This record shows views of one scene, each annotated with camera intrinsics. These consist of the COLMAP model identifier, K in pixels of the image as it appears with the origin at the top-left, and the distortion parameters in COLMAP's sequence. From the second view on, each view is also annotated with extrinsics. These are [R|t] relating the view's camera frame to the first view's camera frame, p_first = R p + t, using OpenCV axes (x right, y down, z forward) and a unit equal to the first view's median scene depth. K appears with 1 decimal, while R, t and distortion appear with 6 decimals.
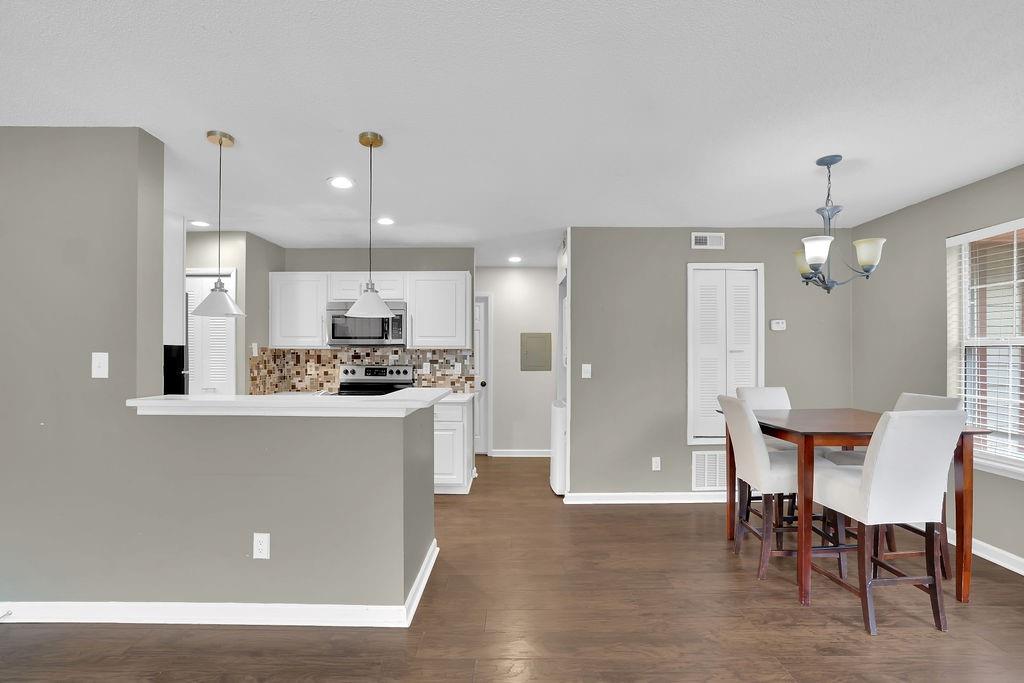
lens RADIAL K [[534.4, 0, 511.6], [0, 534.4, 345.2], [0, 0, 1]] dist [-0.005440, 0.000462]
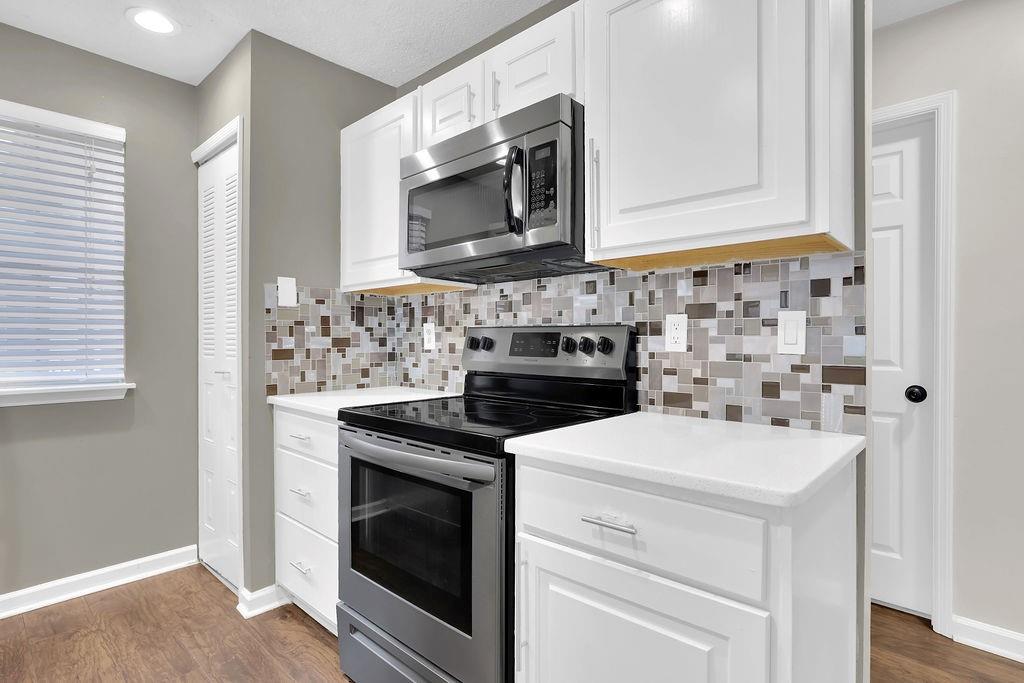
lens RADIAL K [[534.4, 0, 511.9], [0, 534.4, 341.6], [0, 0, 1]] dist [-0.005440, 0.000462]
pose [[0.762843, 0.000581, -0.646583, -0.037113], [0.005875, 0.999952, 0.007829, 0.044823], [0.646557, -0.009771, 0.762804, 0.715244]]
